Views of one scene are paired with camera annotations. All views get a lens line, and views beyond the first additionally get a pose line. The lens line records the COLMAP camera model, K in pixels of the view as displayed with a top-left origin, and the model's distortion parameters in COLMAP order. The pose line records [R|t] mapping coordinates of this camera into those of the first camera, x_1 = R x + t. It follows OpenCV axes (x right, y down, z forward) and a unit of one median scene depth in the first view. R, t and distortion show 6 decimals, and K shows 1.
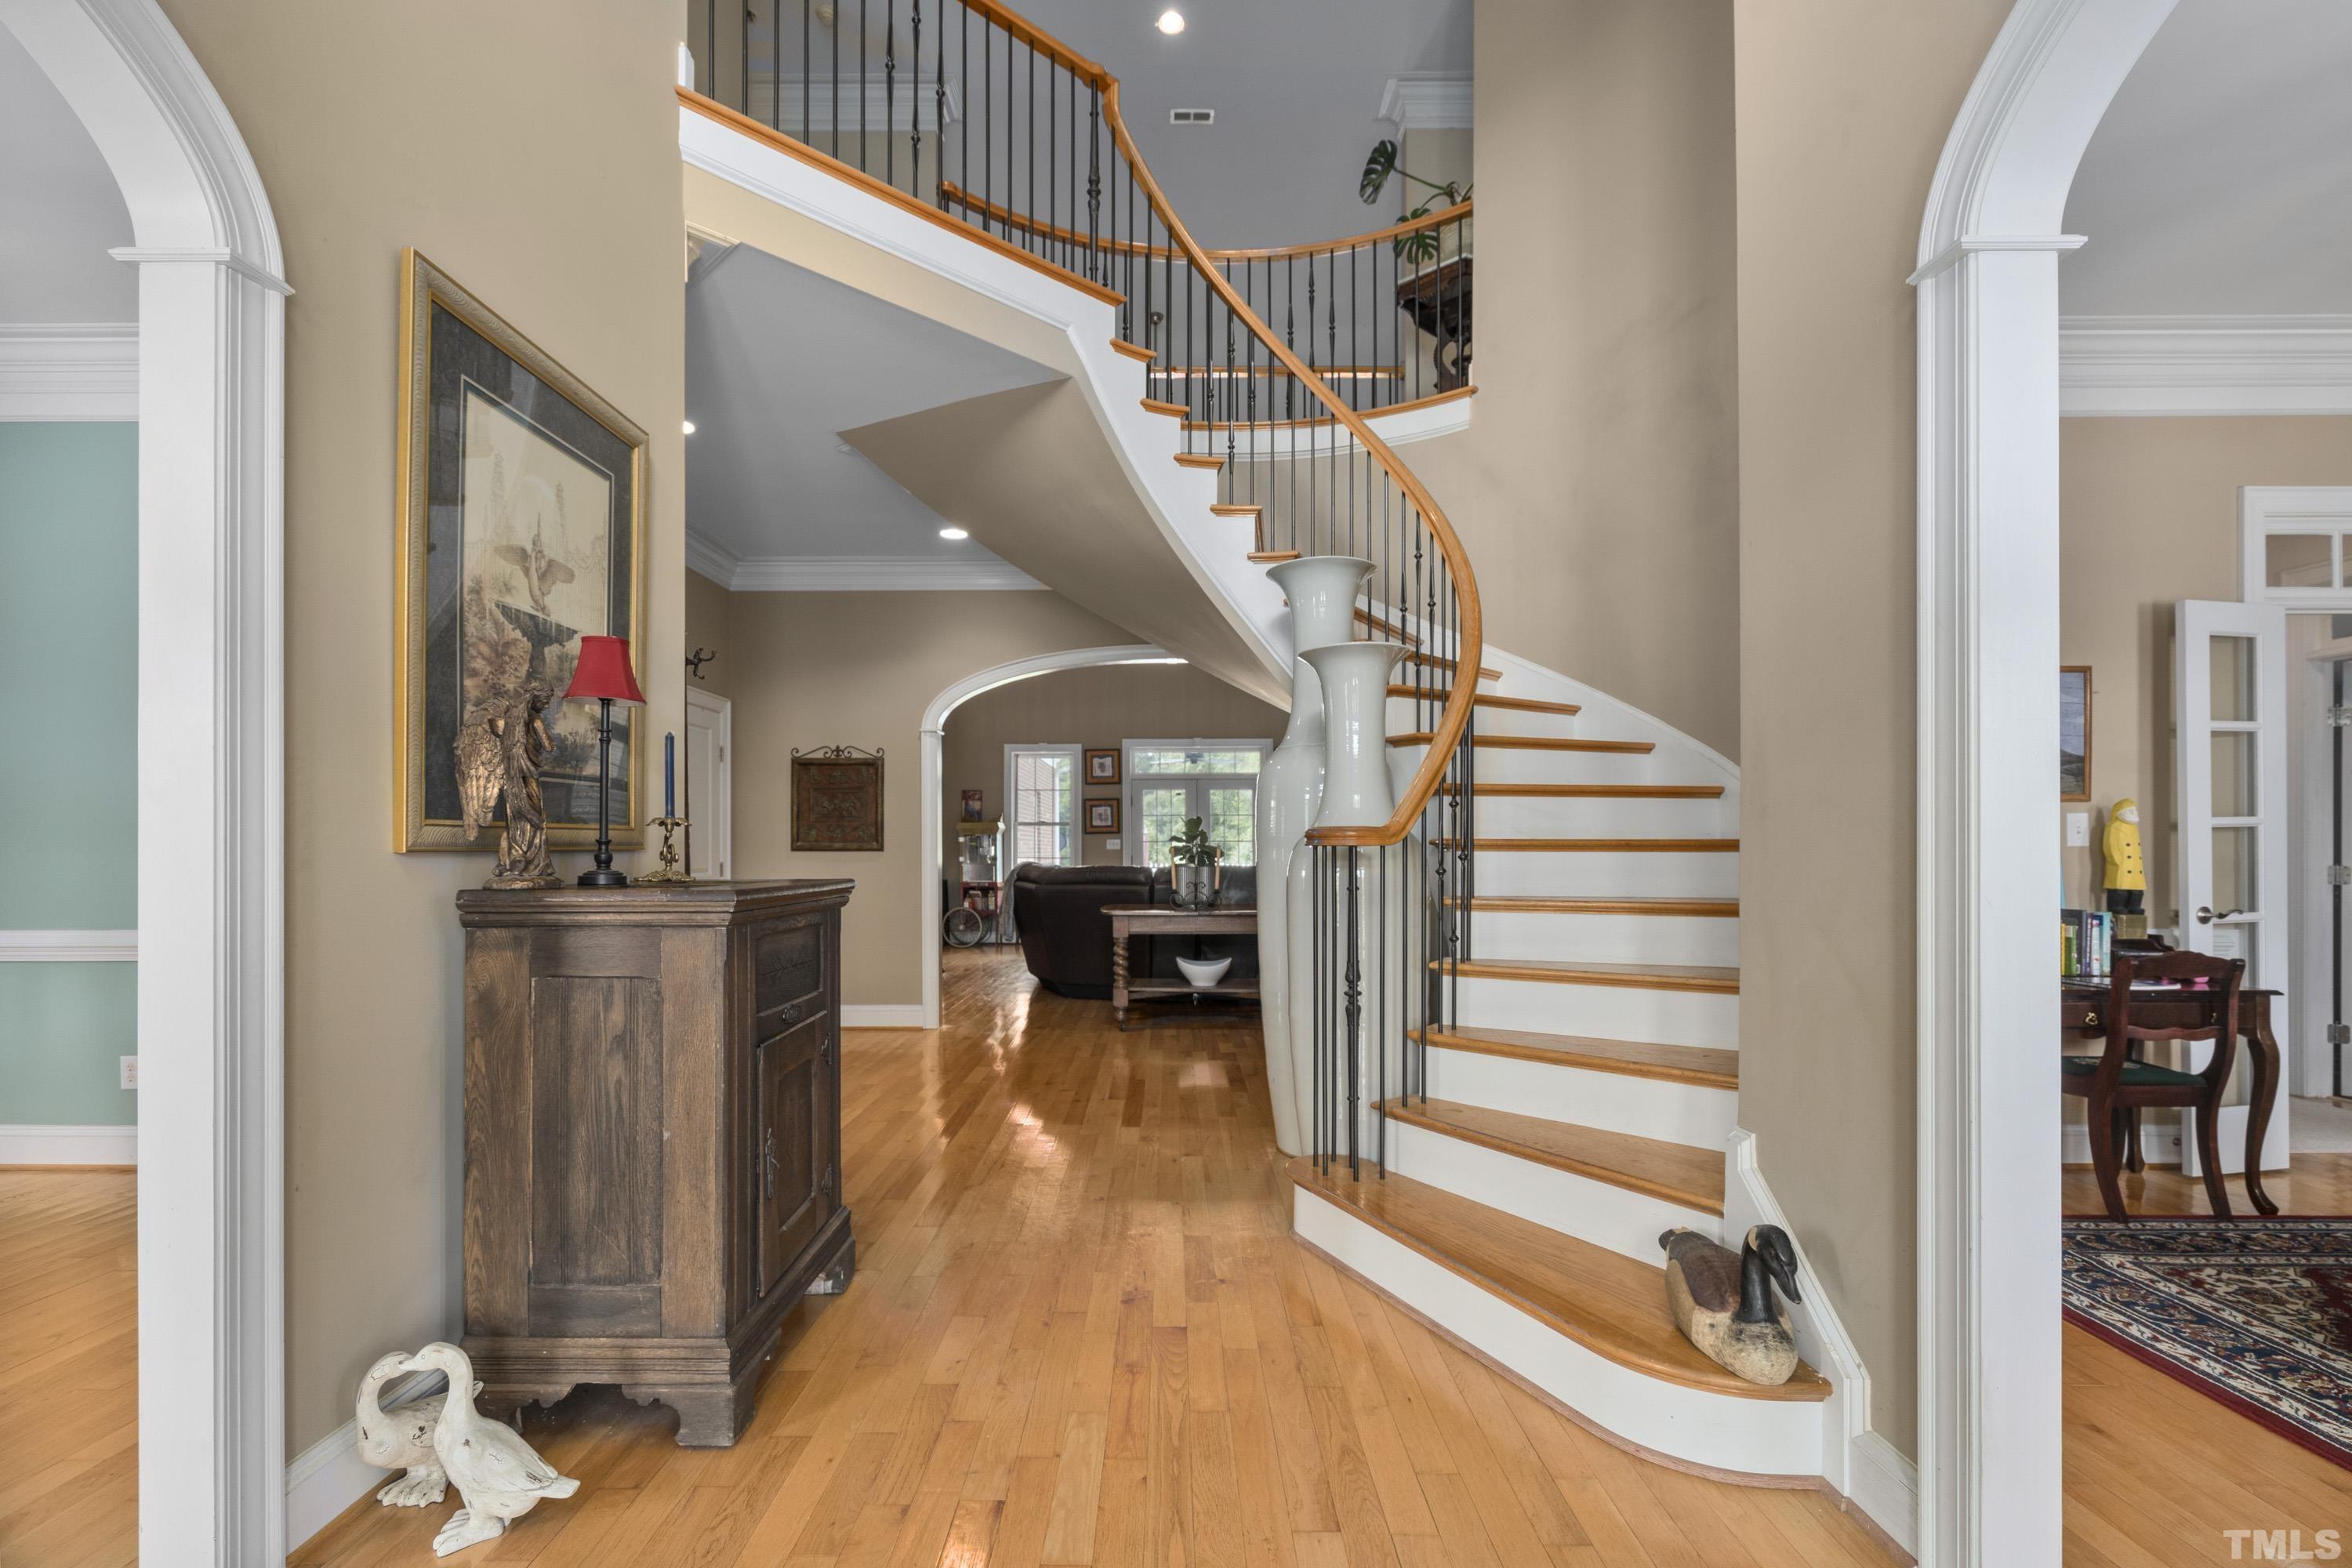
lens RADIAL K [[1094.4, 0, 1184.8], [0, 1094.4, 847.9], [0, 0, 1]] dist [-0.006016, 0.002199]
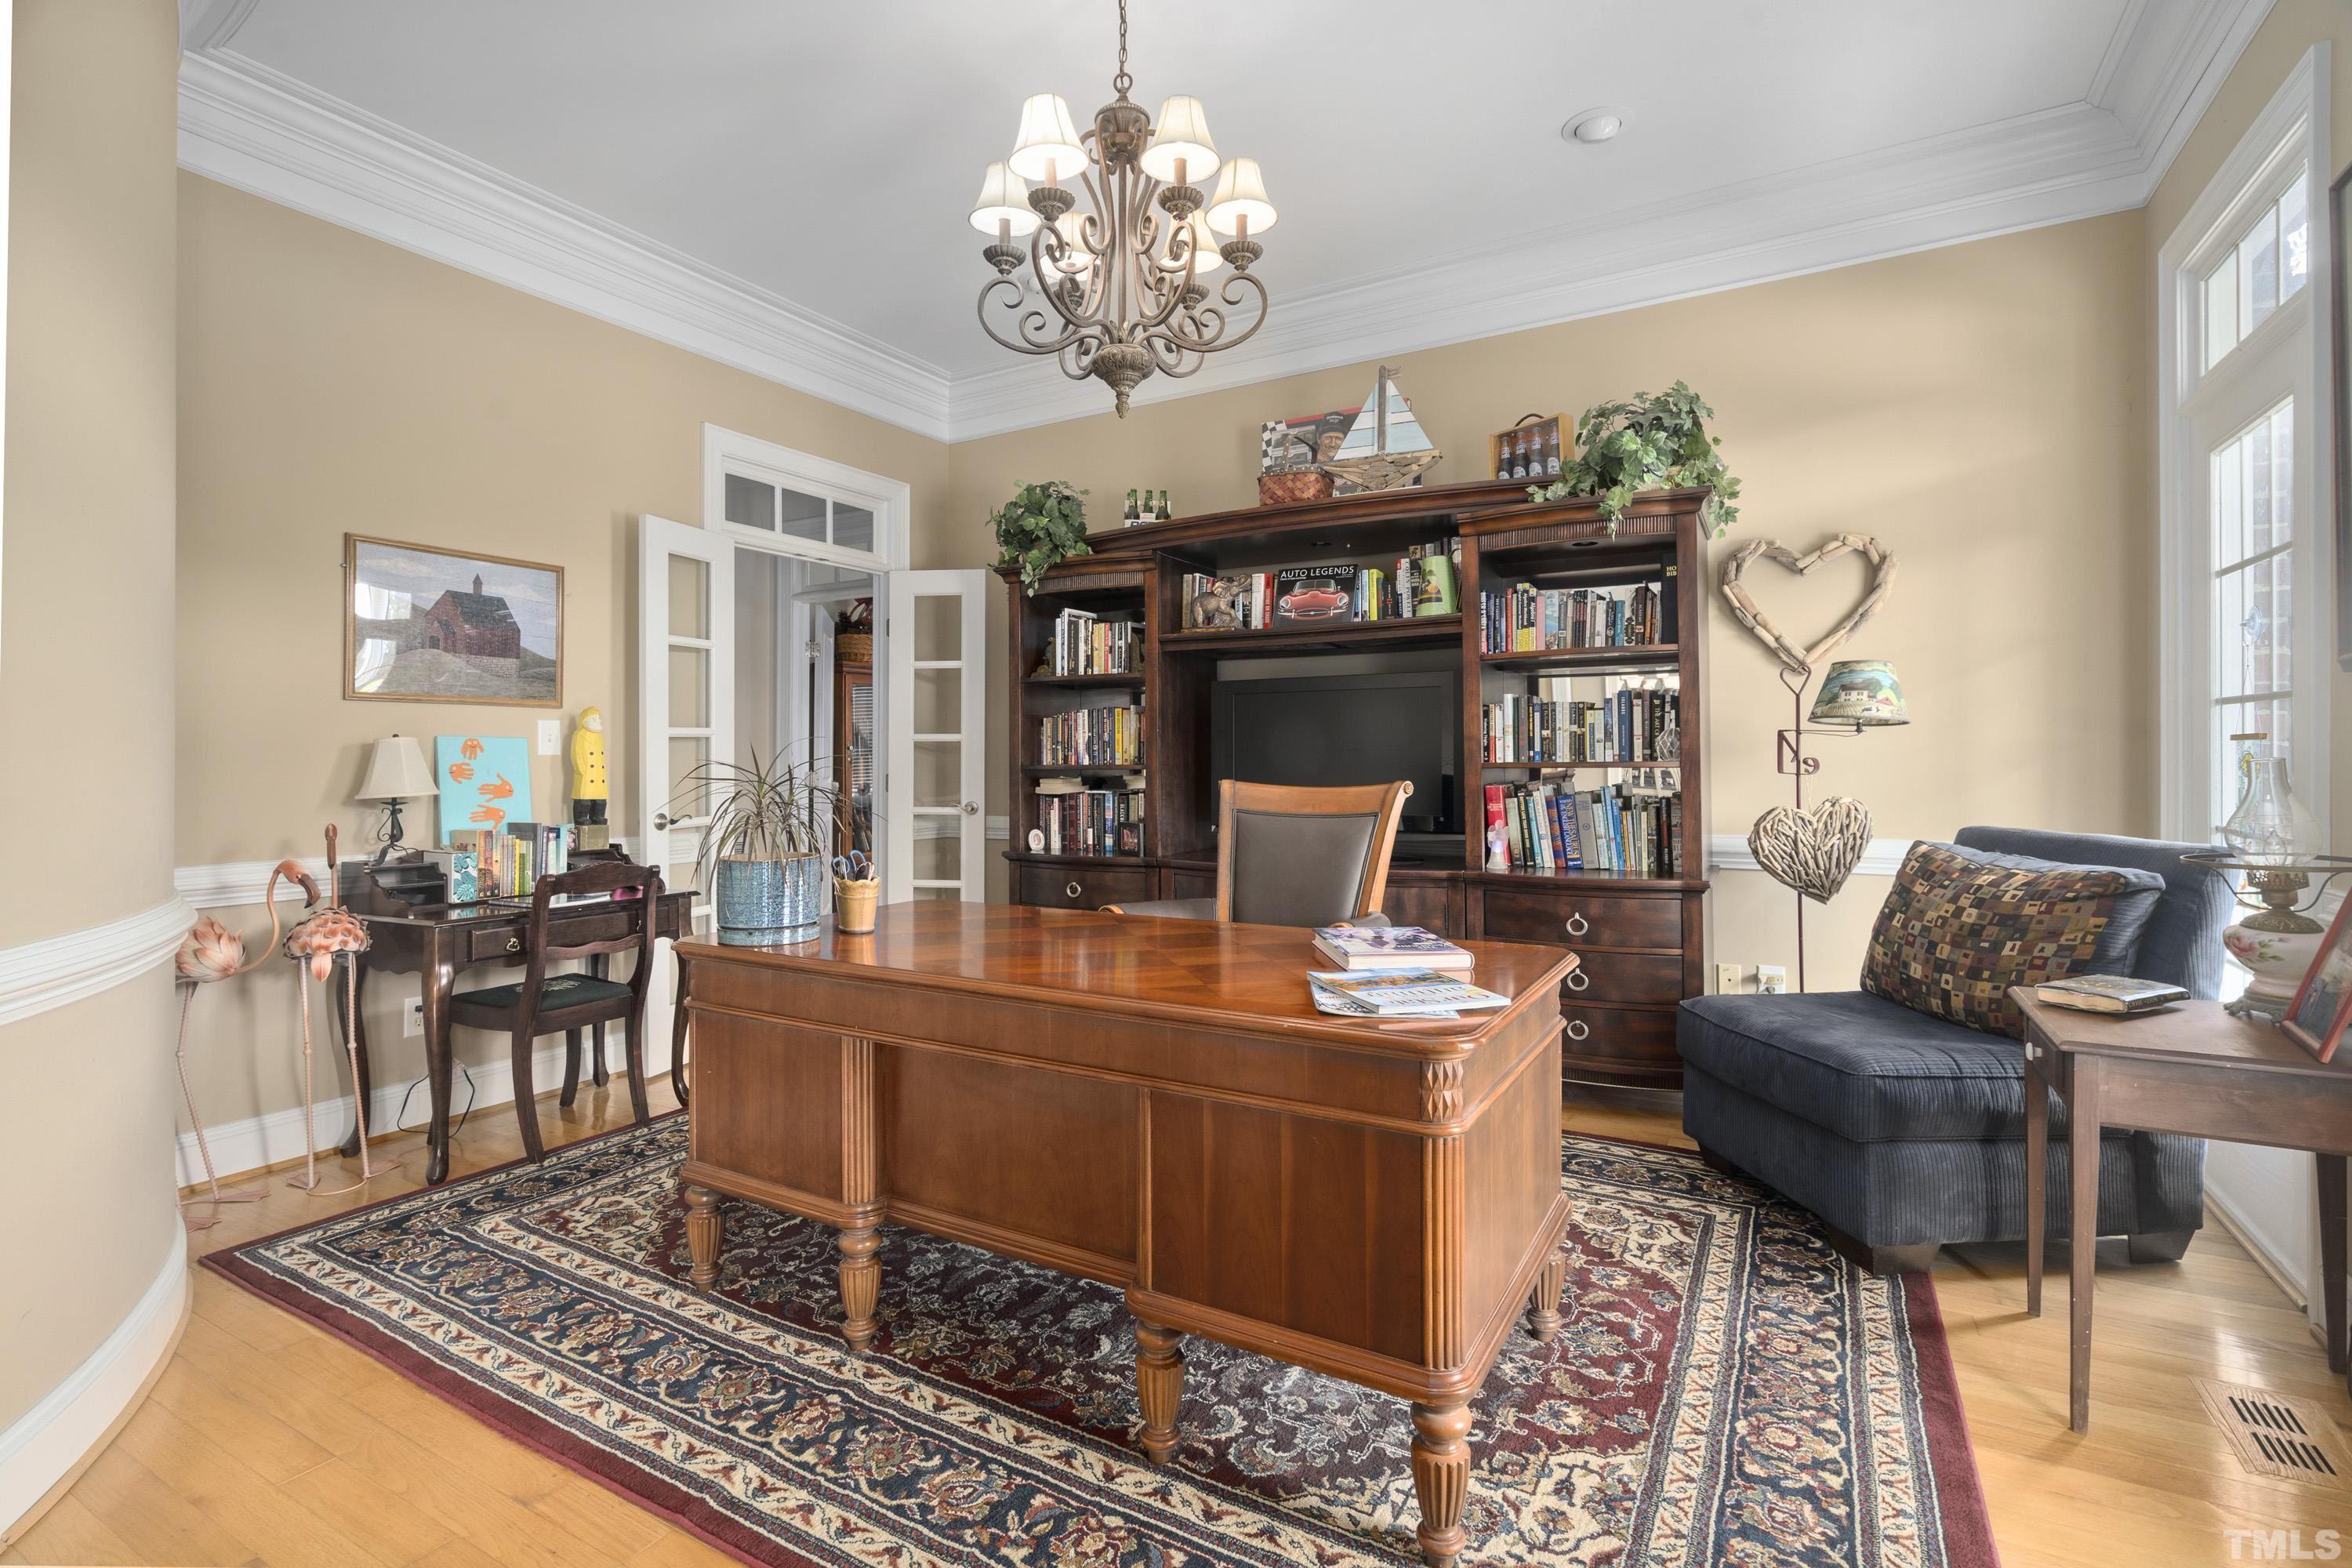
lens RADIAL K [[1094.4, 0, 1164.1], [0, 1094.4, 767.0], [0, 0, 1]] dist [-0.006016, 0.002199]
pose [[0.498441, -0.006997, 0.866896, 0.314760], [0.003251, 0.999975, 0.006202, 0.005582], [-0.866918, -0.000273, 0.498451, 0.079117]]
